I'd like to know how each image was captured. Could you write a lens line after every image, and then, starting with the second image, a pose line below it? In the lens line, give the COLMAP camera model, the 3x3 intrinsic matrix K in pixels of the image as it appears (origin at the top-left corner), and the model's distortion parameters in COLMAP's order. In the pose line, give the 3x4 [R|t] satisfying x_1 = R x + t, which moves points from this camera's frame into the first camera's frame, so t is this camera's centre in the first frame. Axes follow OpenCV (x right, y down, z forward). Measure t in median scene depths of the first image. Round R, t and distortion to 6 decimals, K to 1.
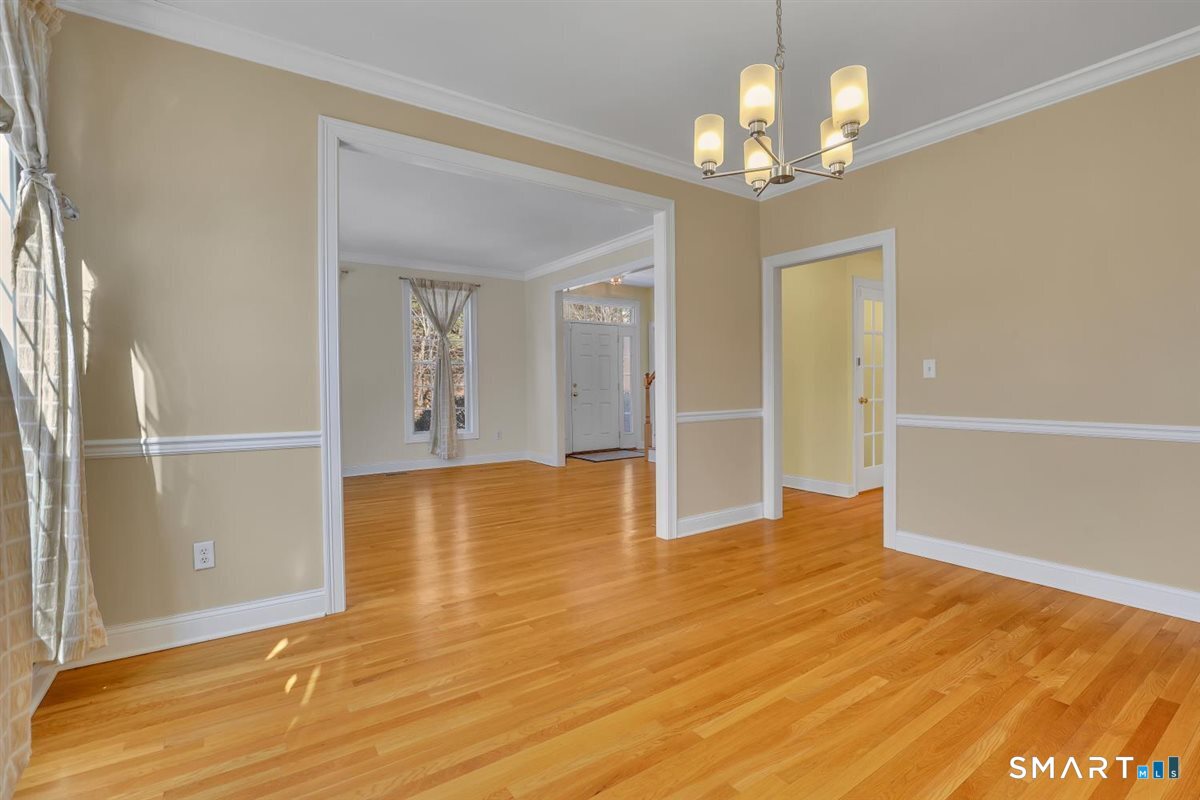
lens RADIAL K [[557.4, 0, 605.6], [0, 557.4, 392.2], [0, 0, 1]] dist [-0.016880, 0.000871]
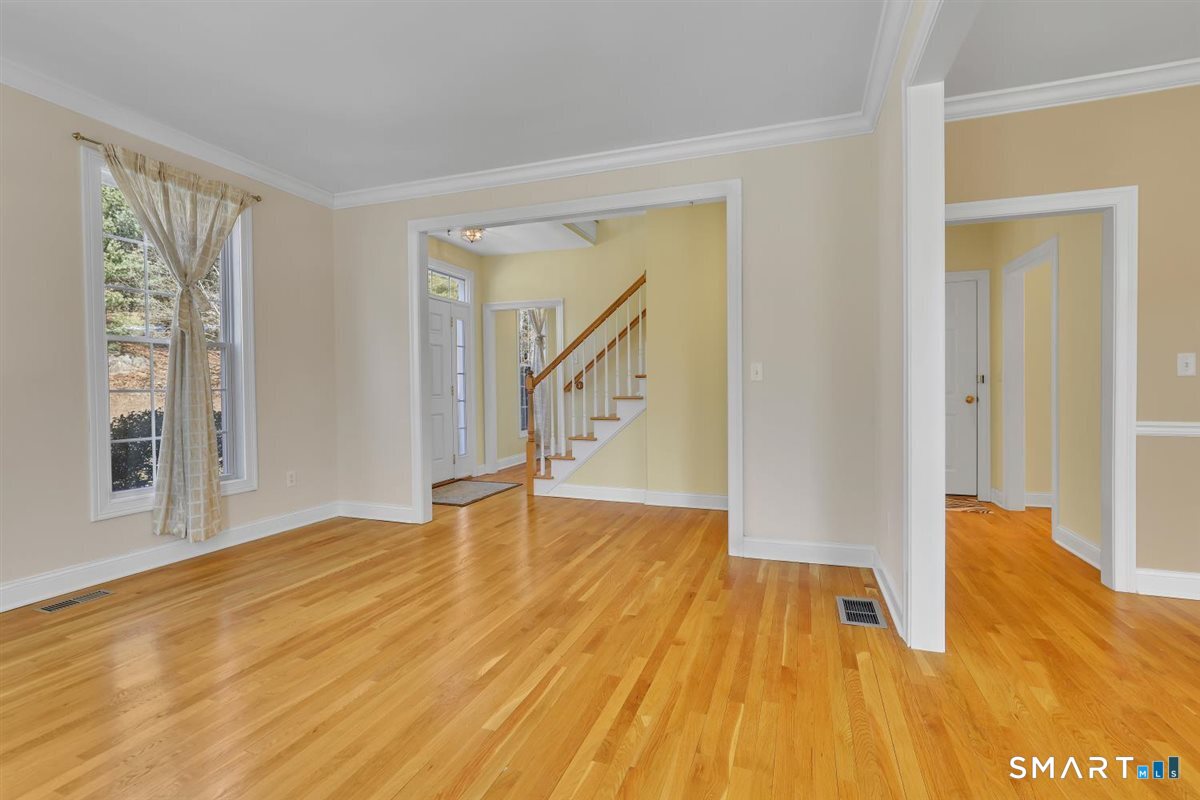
lens RADIAL K [[557.4, 0, 615.3], [0, 557.4, 396.6], [0, 0, 1]] dist [-0.016880, 0.000871]
pose [[0.814002, -0.009043, 0.580792, -0.266966], [0.009715, 0.999951, 0.001953, -0.002369], [-0.580781, 0.004053, 0.814049, 0.394657]]
